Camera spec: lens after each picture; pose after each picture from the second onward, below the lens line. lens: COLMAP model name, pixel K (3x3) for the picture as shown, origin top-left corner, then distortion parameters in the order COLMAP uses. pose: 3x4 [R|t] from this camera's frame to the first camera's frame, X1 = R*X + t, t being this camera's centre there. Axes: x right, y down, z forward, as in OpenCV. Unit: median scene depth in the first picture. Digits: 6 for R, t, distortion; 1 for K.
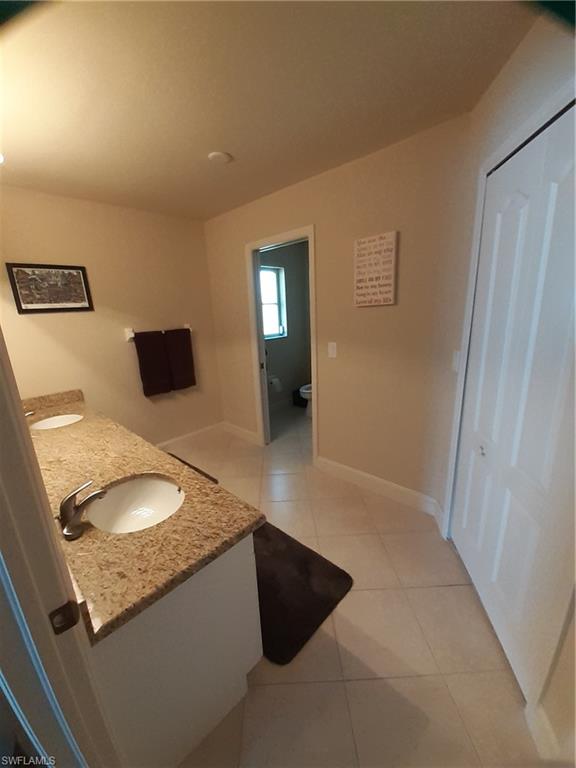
lens RADIAL K [[305.5, 0, 288.0], [0, 305.5, 384.0], [0, 0, 1]] dist [-0.000316, -0.000003]
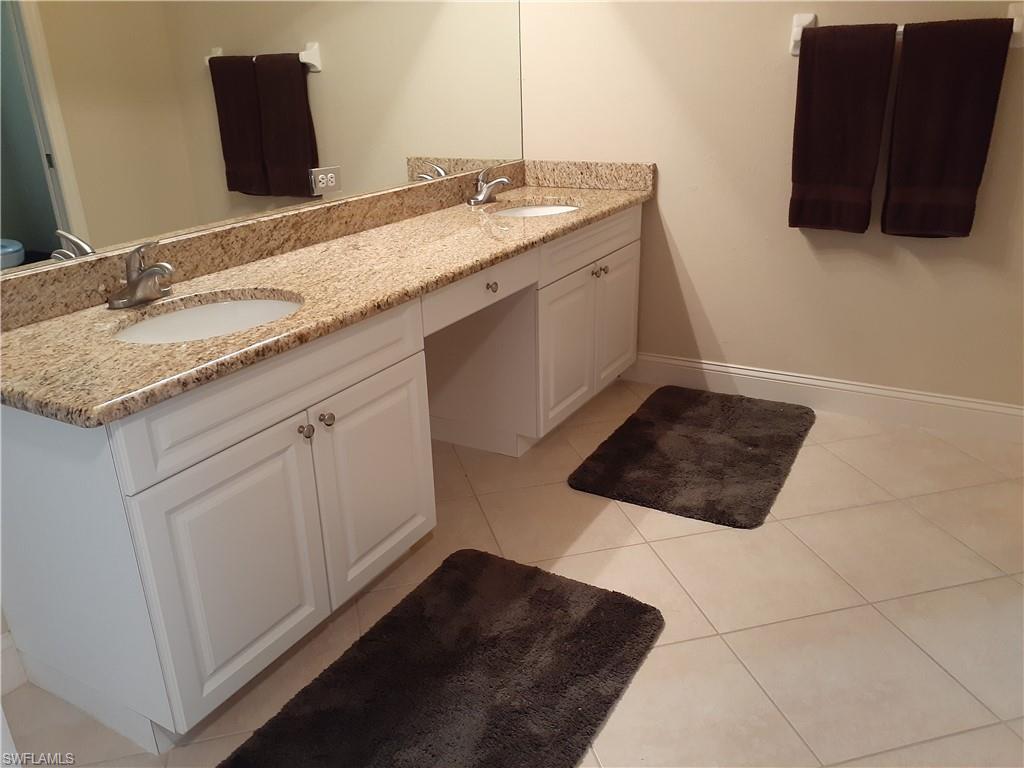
lens RADIAL K [[805.5, 0, 512.0], [0, 805.5, 384.0], [0, 0, 1]] dist [0.063316, -0.002786]
pose [[0.229561, 0.398845, -0.887820, 0.490745], [-0.214184, 0.910521, 0.353662, -0.073520], [0.949435, 0.108970, 0.294446, 0.541184]]
